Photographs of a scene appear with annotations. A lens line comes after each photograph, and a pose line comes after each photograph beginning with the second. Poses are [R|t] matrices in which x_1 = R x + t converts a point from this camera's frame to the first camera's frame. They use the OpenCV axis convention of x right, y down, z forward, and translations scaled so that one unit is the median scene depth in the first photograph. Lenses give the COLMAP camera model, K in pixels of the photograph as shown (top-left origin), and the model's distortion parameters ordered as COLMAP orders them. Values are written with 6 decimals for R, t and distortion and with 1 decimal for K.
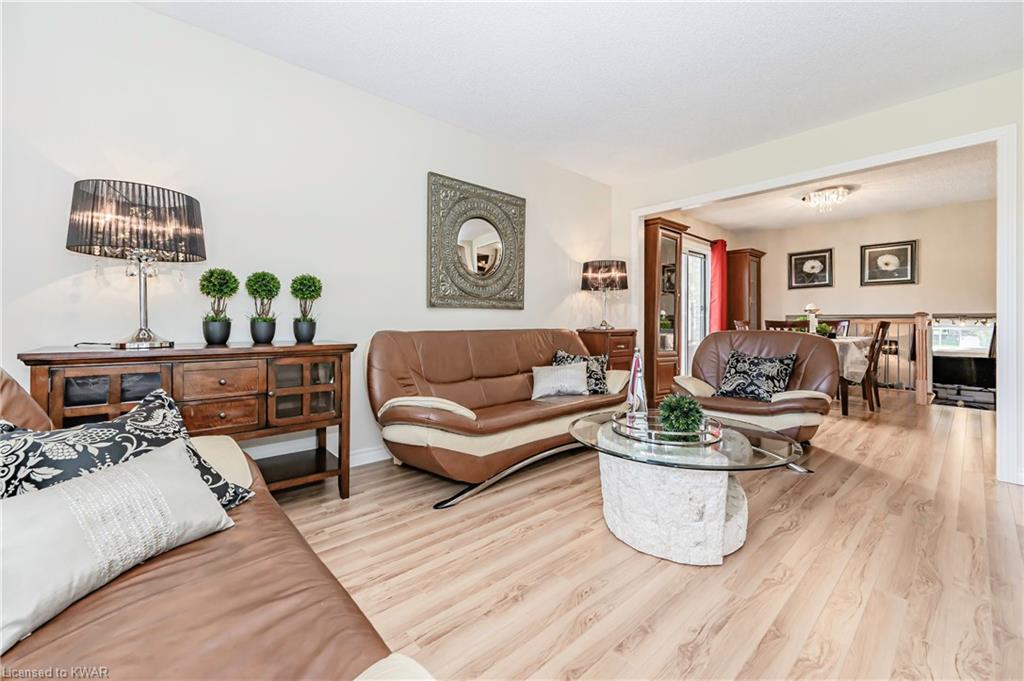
lens RADIAL K [[413.3, 0, 509.5], [0, 413.3, 322.1], [0, 0, 1]] dist [0.000460, -0.002559]
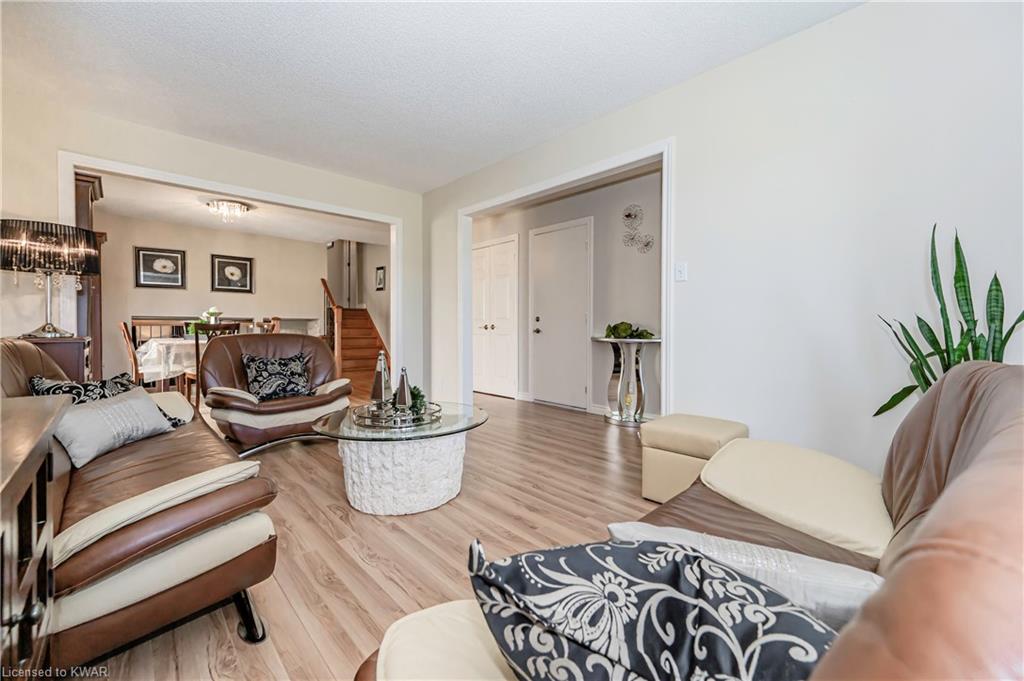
lens RADIAL K [[413.3, 0, 511.1], [0, 413.3, 336.9], [0, 0, 1]] dist [0.000460, -0.002559]
pose [[-0.033267, -0.029226, 0.999019, -0.461954], [-0.011766, 0.999515, 0.028849, -0.010083], [-0.999377, -0.010795, -0.033594, 0.388285]]
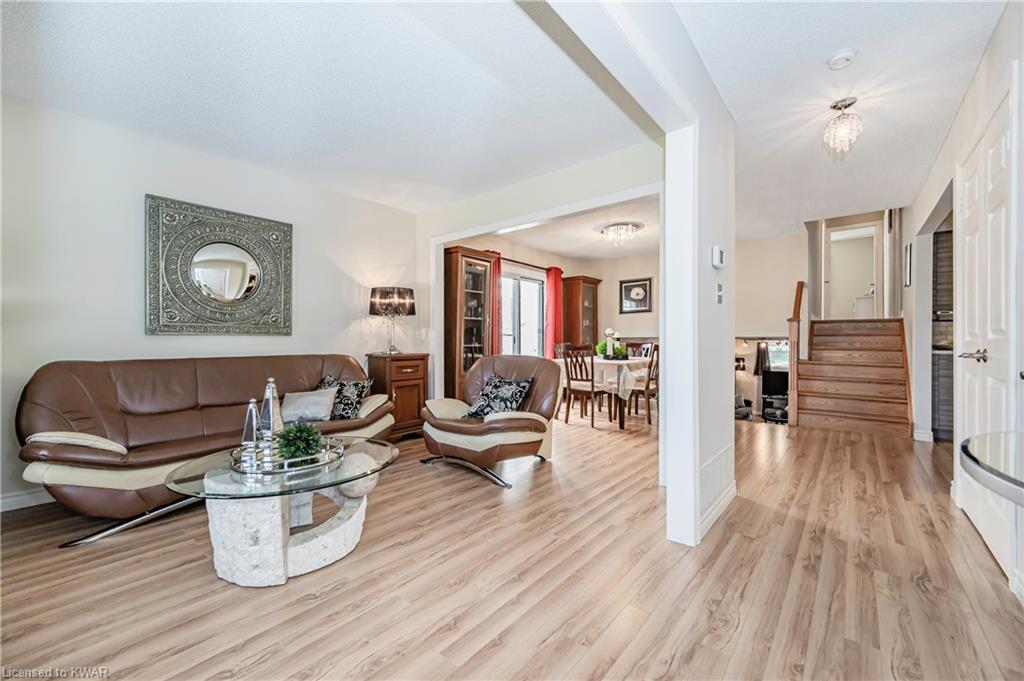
lens RADIAL K [[413.3, 0, 513.9], [0, 413.3, 335.0], [0, 0, 1]] dist [0.000460, -0.002559]
pose [[0.988177, 0.000503, 0.153314, 0.421996], [0.001312, 0.999930, -0.011738, -0.019075], [-0.153310, 0.011800, 0.988108, -0.067758]]
